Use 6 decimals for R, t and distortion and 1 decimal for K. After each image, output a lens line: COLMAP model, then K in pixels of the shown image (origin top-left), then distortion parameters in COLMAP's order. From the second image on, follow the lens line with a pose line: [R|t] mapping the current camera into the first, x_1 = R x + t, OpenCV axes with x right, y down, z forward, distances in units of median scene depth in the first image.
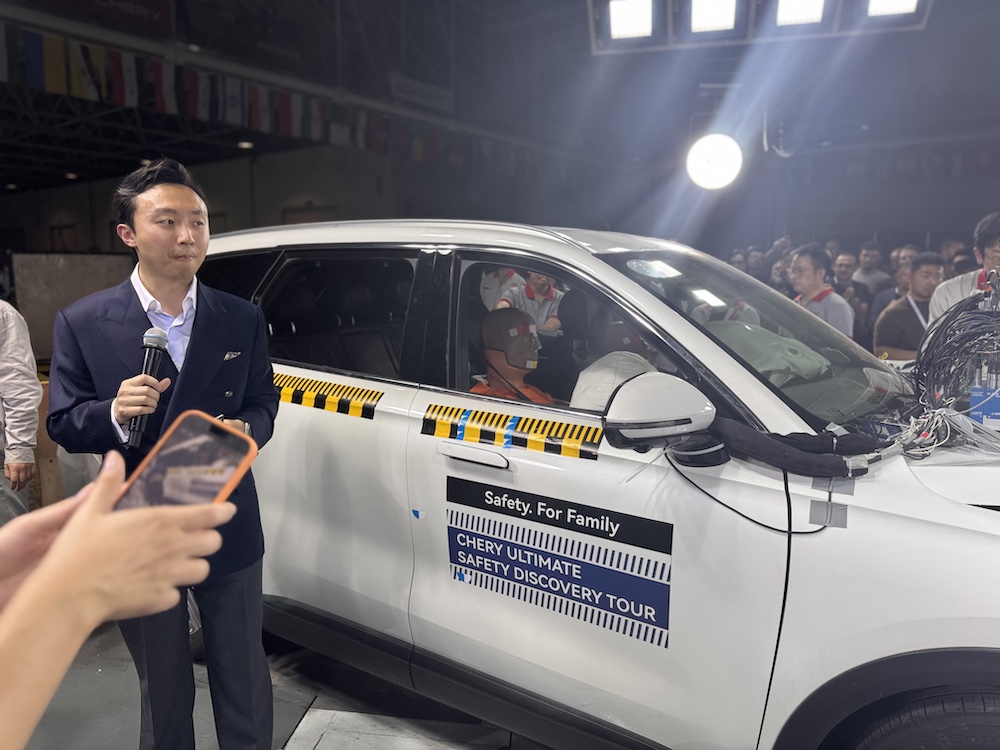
lens RADIAL K [[702.3, 0, 500.9], [0, 702.3, 370.1], [0, 0, 1]] dist [0.034261, -0.037400]
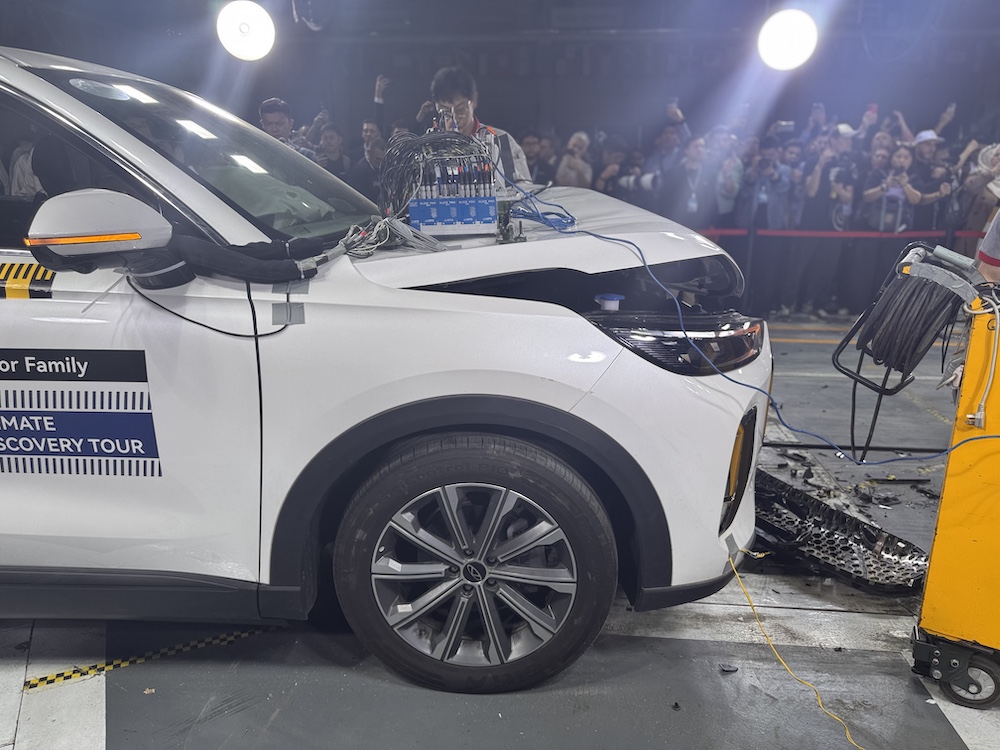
lens RADIAL K [[702.3, 0, 500.4], [0, 702.3, 357.6], [0, 0, 1]] dist [0.034261, -0.037400]
pose [[0.841501, -0.145556, 0.520278, 0.138680], [0.079519, 0.985904, 0.147208, 0.115797], [-0.534371, -0.082504, 0.841214, -0.081120]]
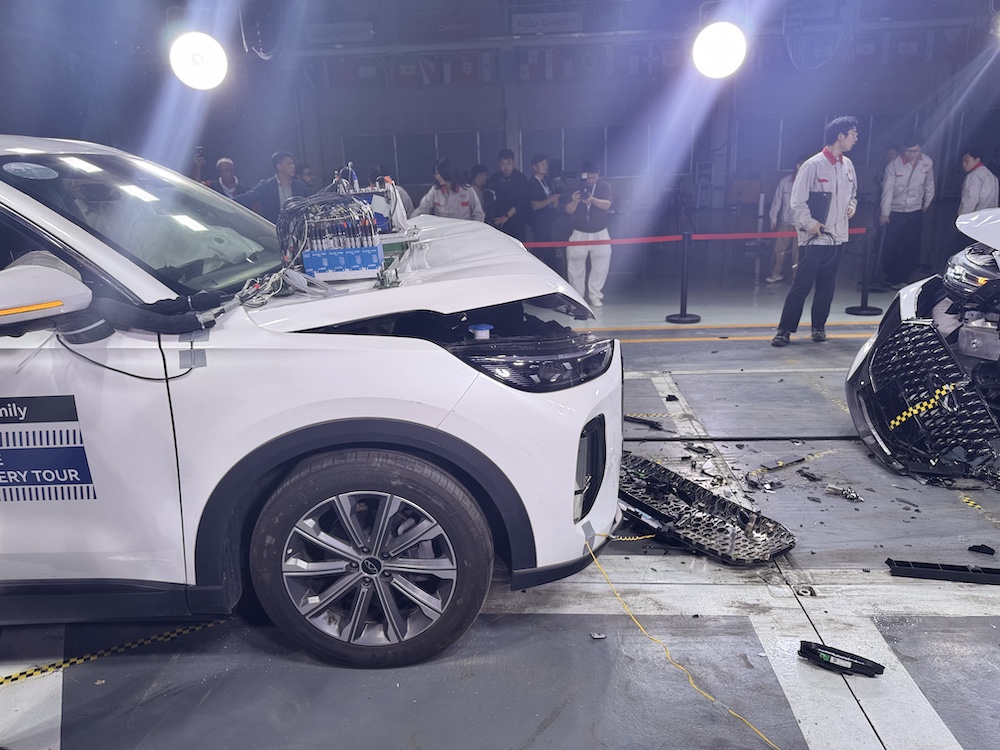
lens RADIAL K [[702.3, 0, 502.6], [0, 702.3, 361.1], [0, 0, 1]] dist [0.034261, -0.037400]
pose [[0.823339, -0.186691, 0.535966, 0.197562], [0.122381, 0.980534, 0.153546, 0.065660], [-0.554198, -0.060828, 0.830159, -0.341547]]
